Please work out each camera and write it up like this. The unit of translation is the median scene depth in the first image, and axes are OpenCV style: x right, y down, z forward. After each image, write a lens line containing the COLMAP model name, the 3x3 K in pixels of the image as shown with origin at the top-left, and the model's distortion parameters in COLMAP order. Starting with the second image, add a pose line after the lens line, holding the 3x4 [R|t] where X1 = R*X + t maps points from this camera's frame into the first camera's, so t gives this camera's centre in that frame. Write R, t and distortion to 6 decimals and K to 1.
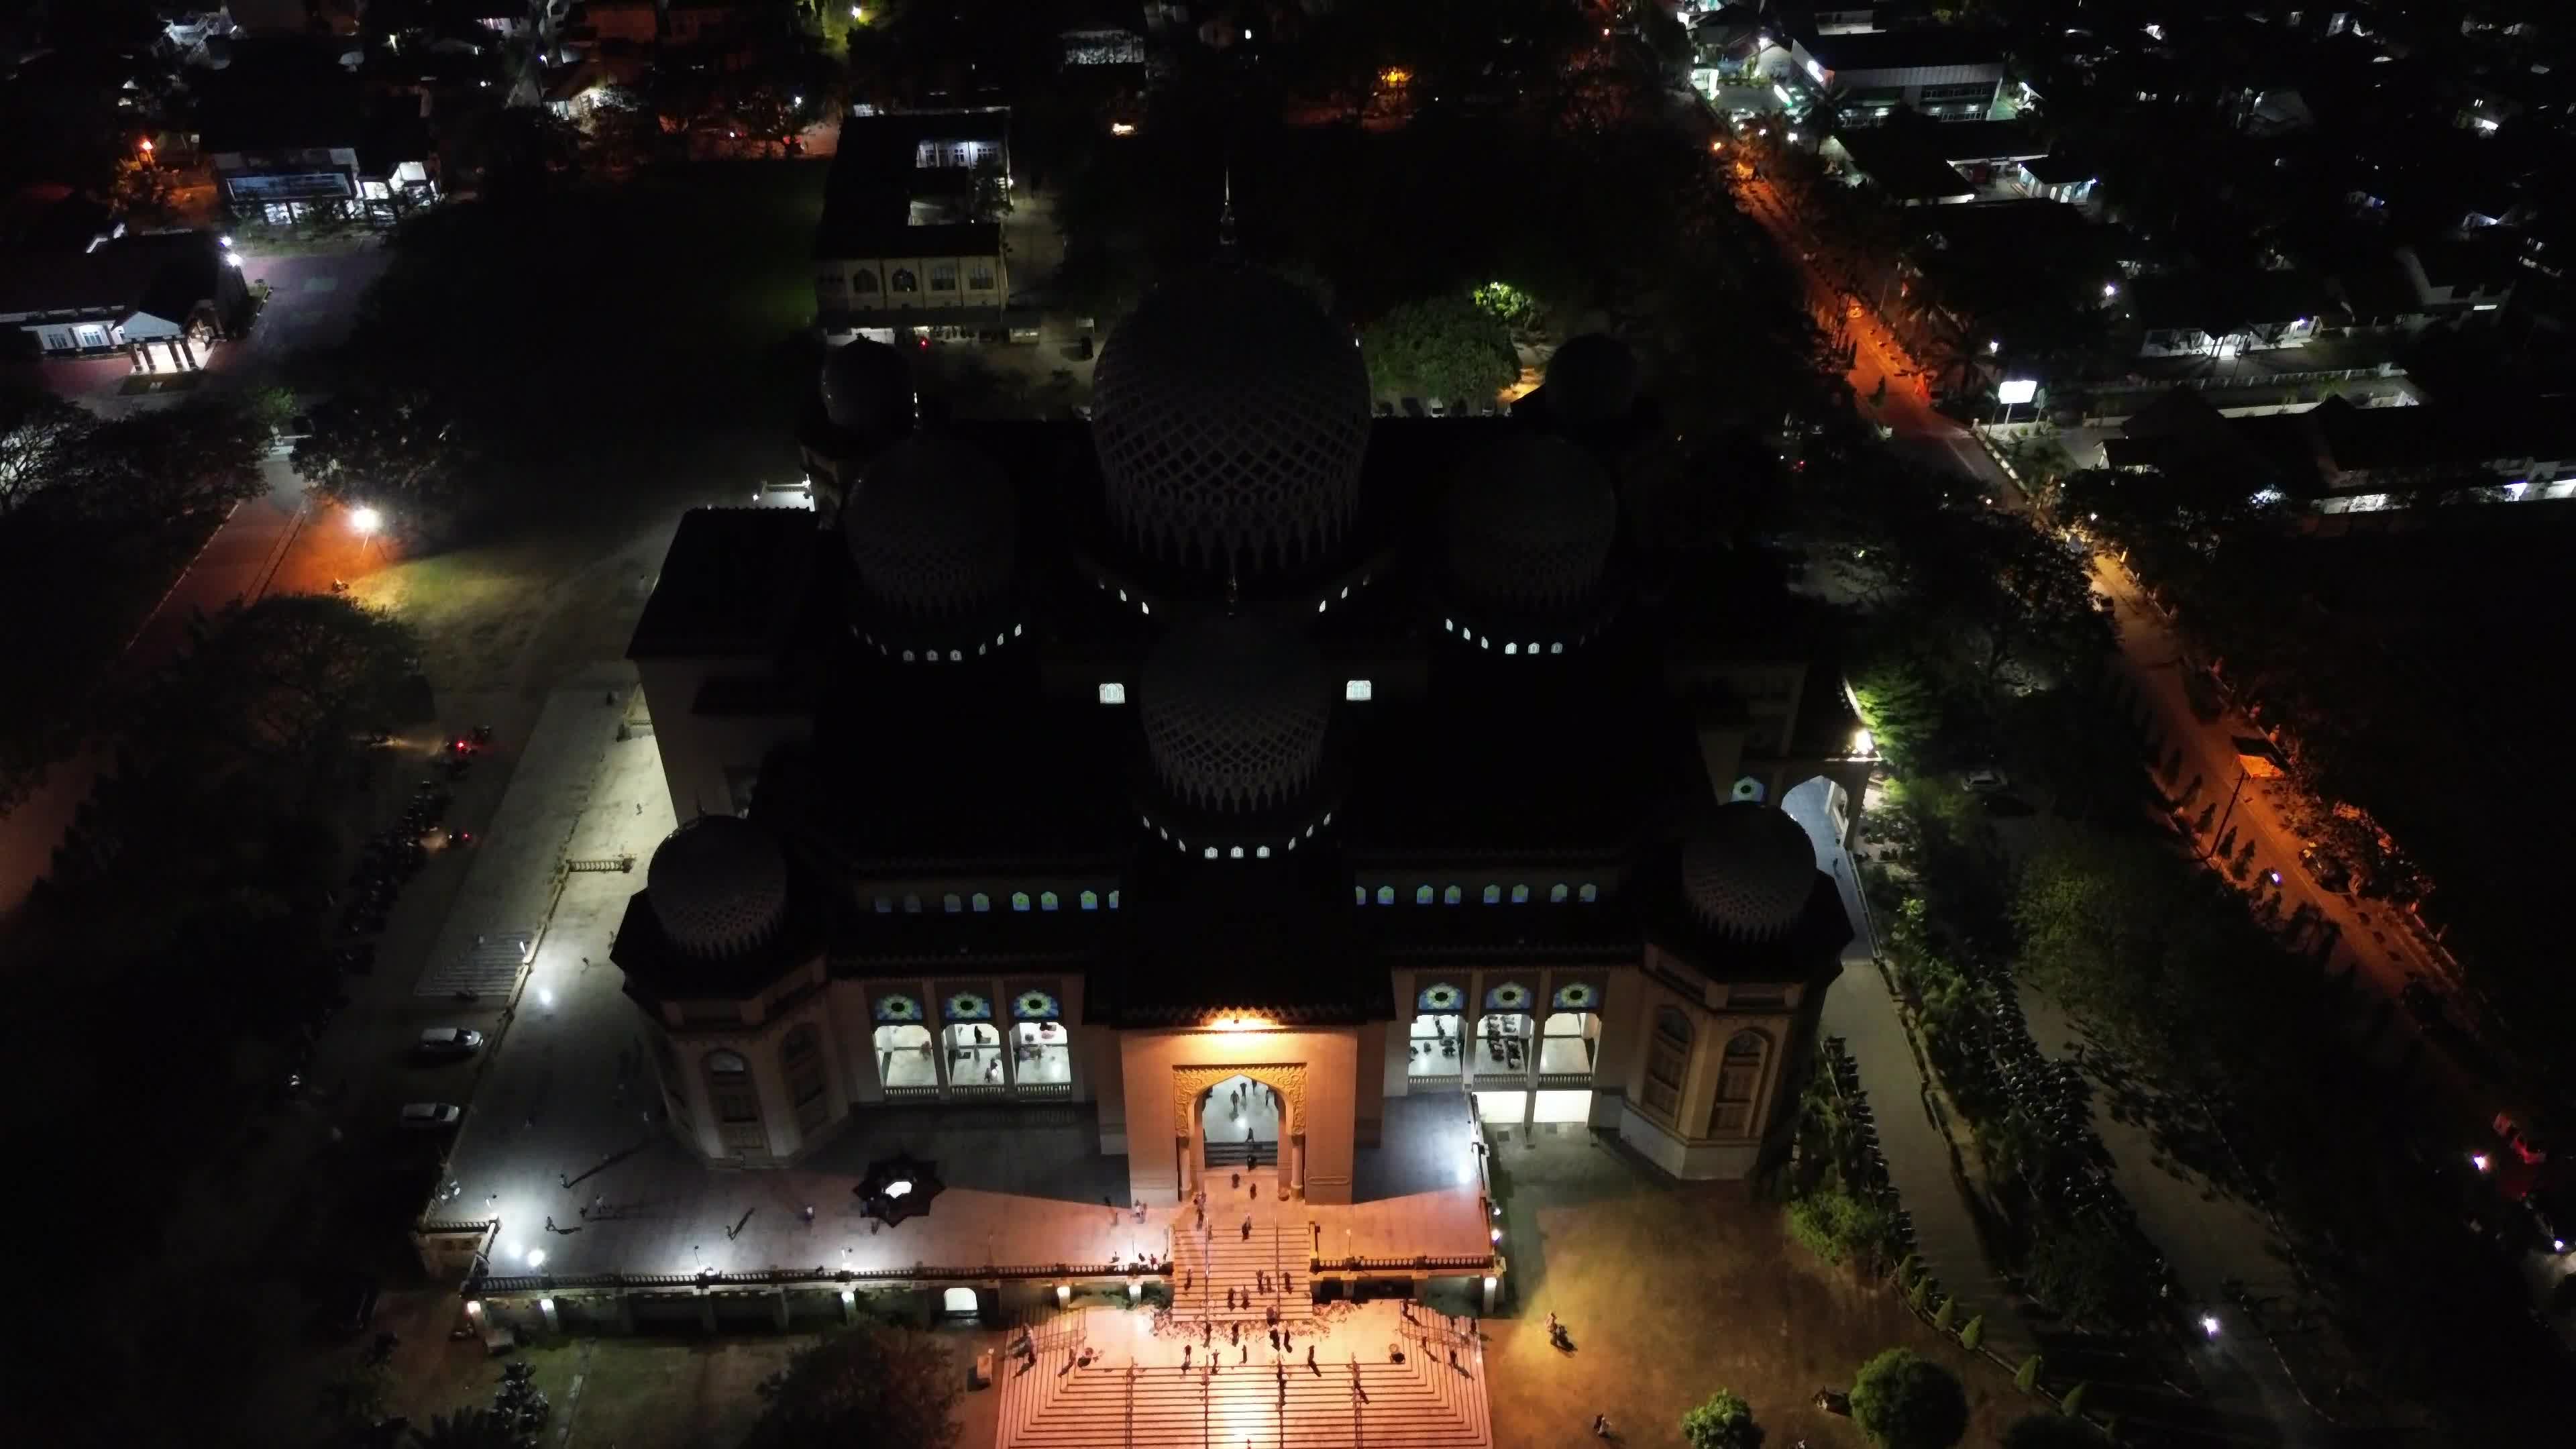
lens RADIAL K [[1901.9, 0, 1299.2], [0, 1901.9, 711.4], [0, 0, 1]] dist [0.052877, -0.050936]
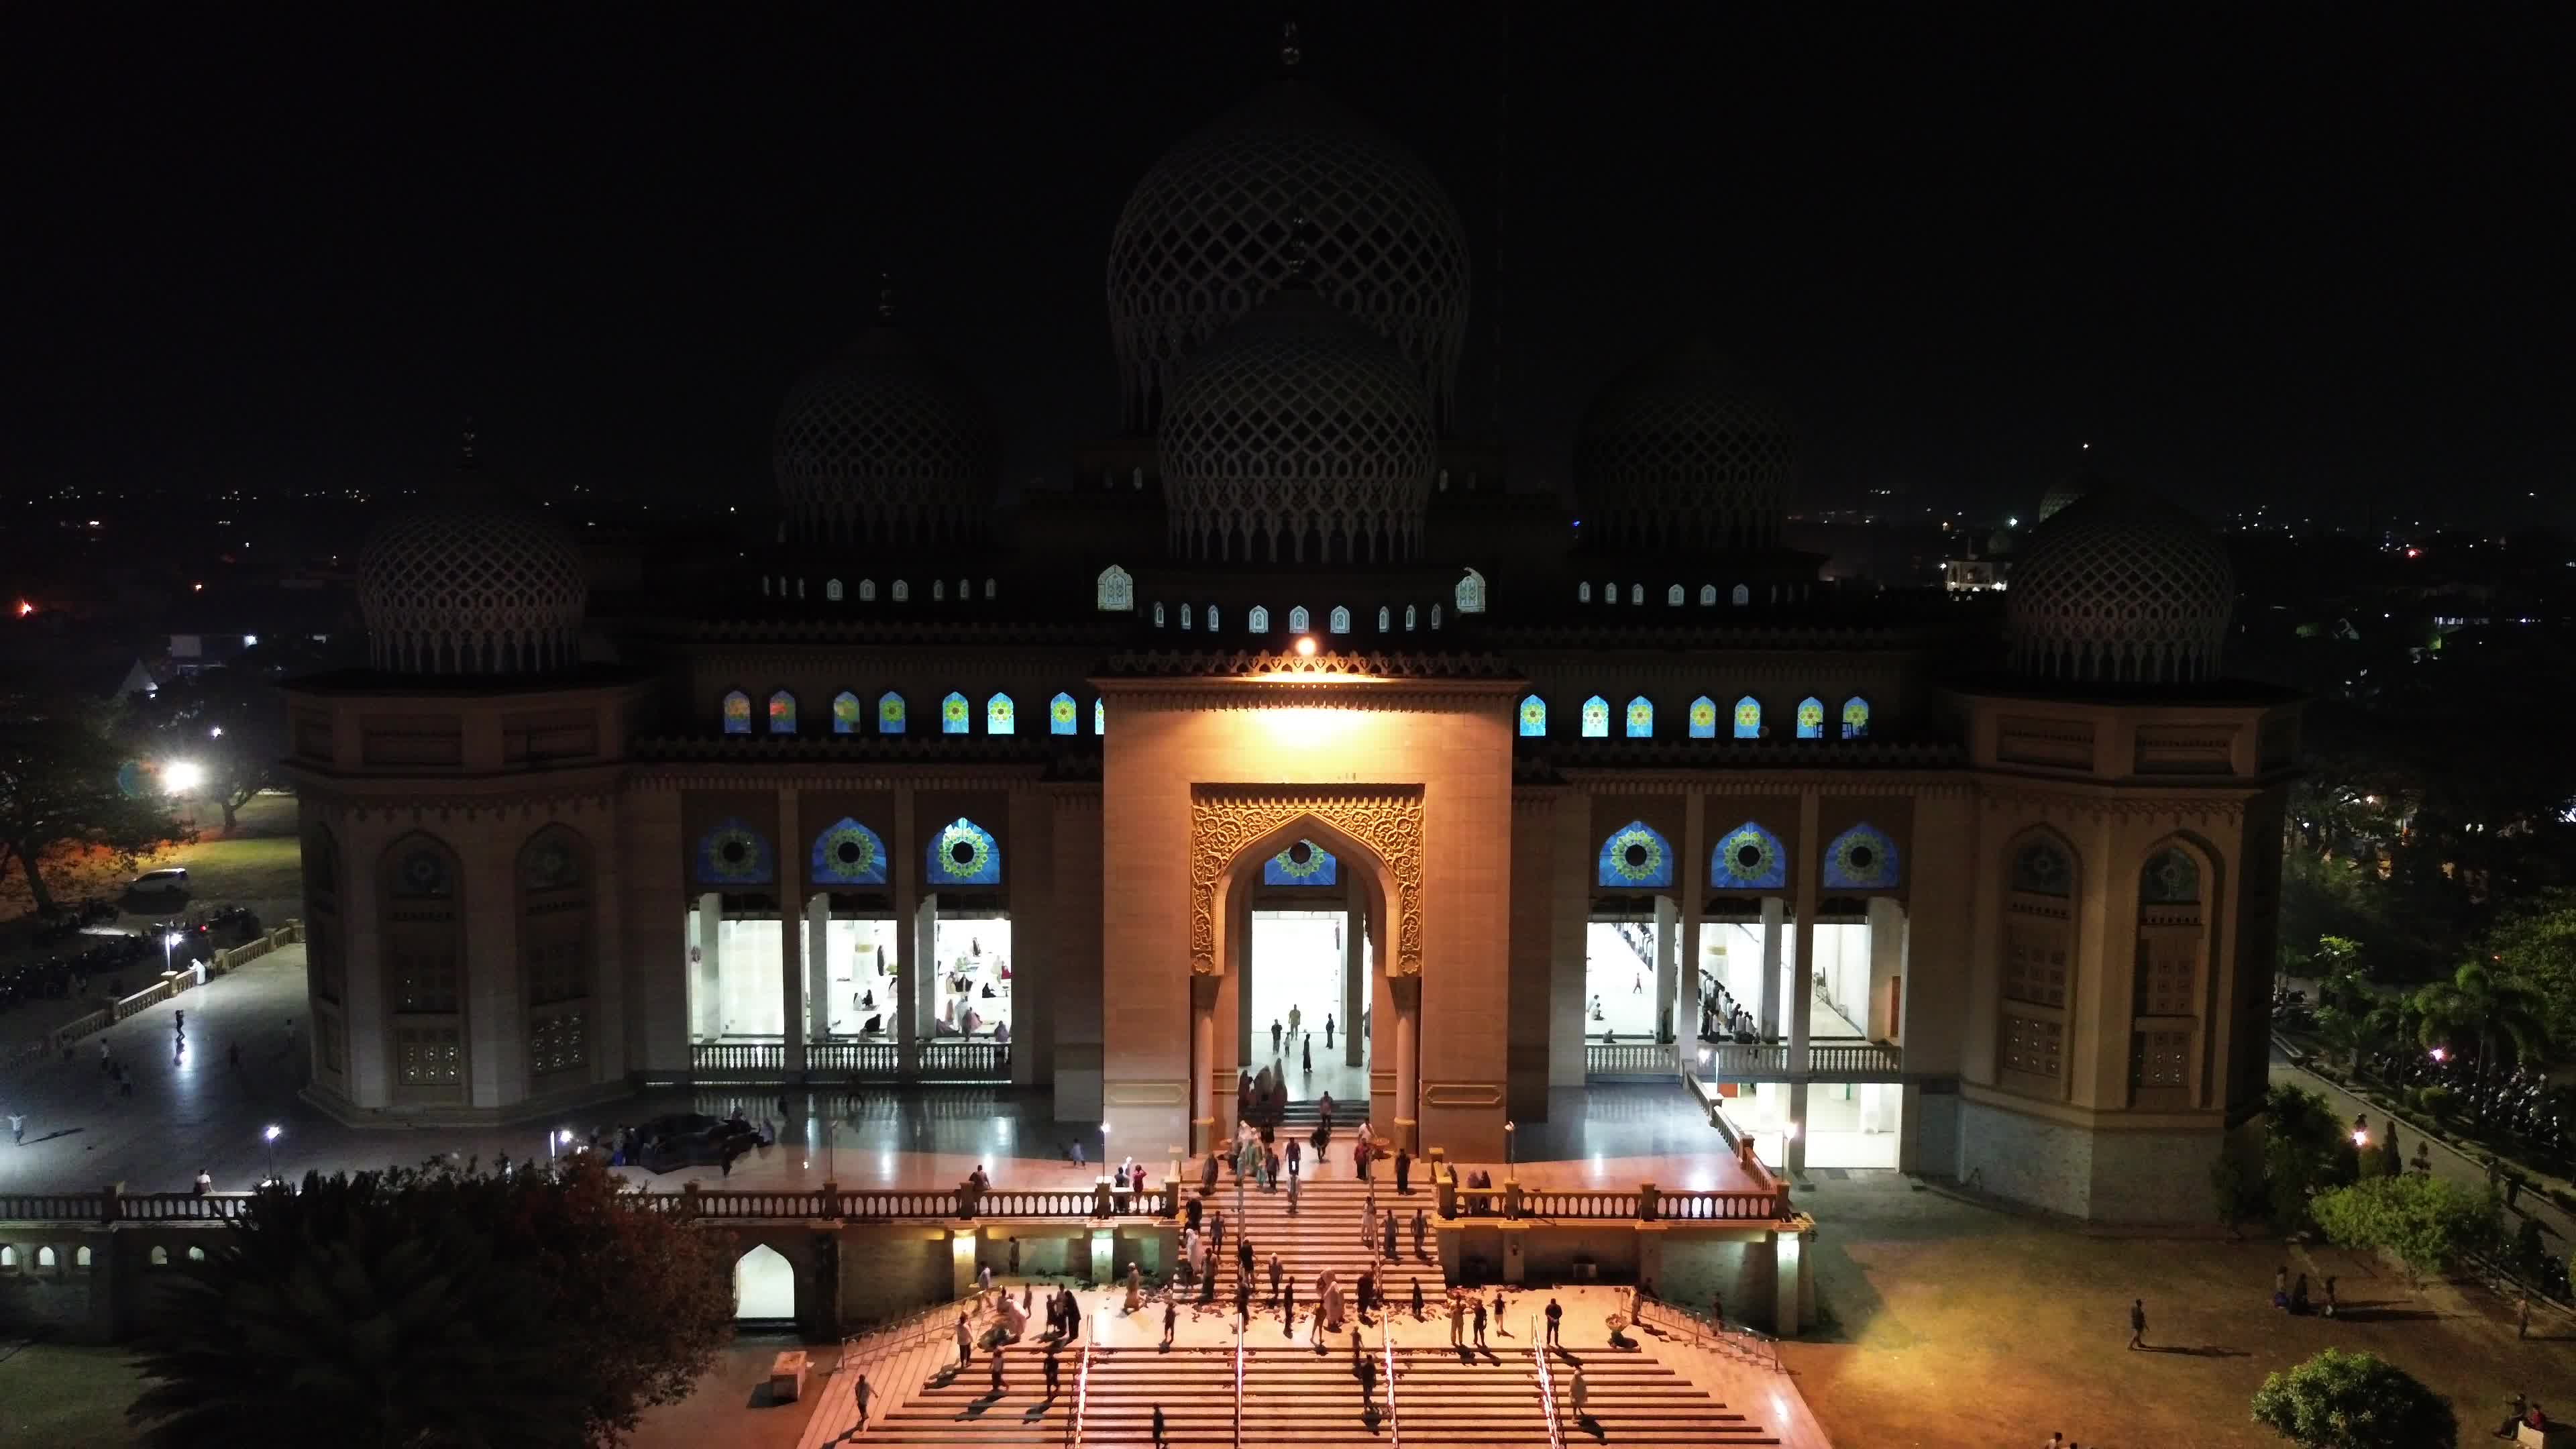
lens RADIAL K [[1901.9, 0, 1295.6], [0, 1901.9, 723.5], [0, 0, 1]] dist [0.052877, -0.050936]
pose [[0.999935, 0.001211, -0.011352, -0.023224], [-0.006864, 0.858313, -0.513080, 0.374976], [0.009122, 0.513125, 0.858266, 0.406238]]
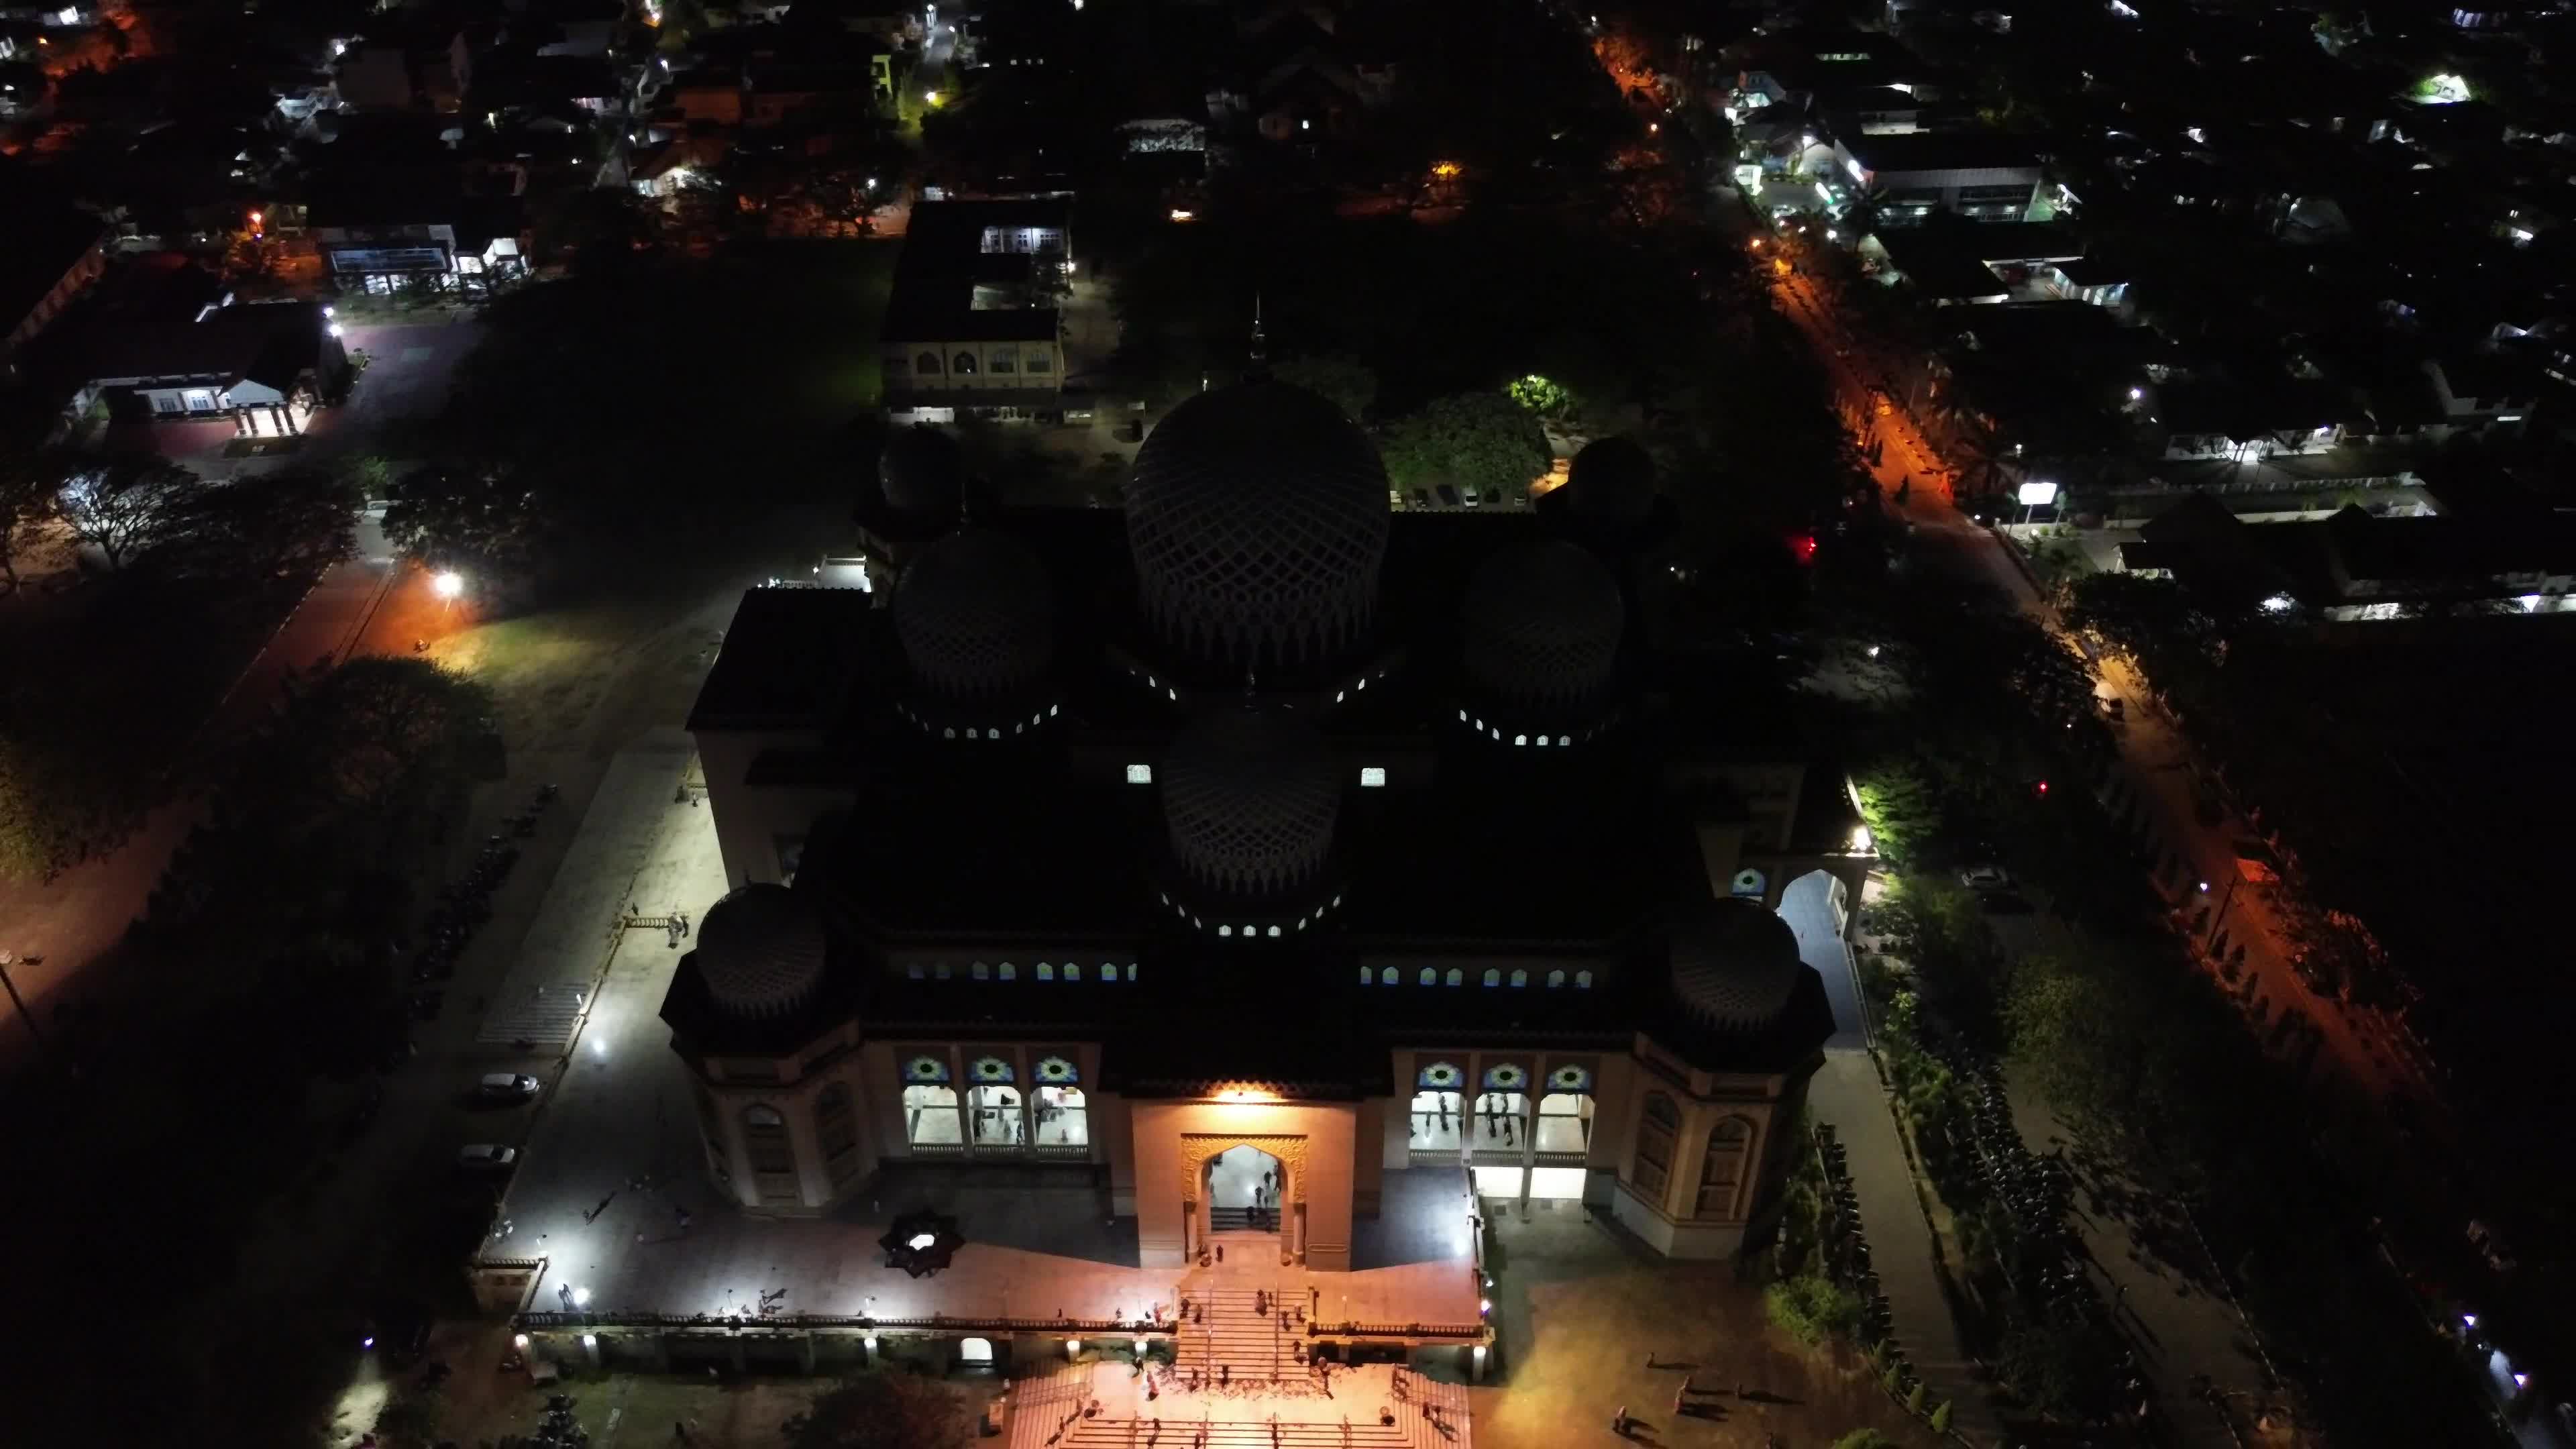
lens RADIAL K [[1901.9, 0, 1299.9], [0, 1901.9, 711.6], [0, 0, 1]] dist [0.052877, -0.050936]
pose [[0.999197, 0.025464, -0.030928, 0.021563], [-0.026322, 0.999271, -0.027637, -0.016917], [0.030202, 0.028428, 0.999139, -0.050844]]
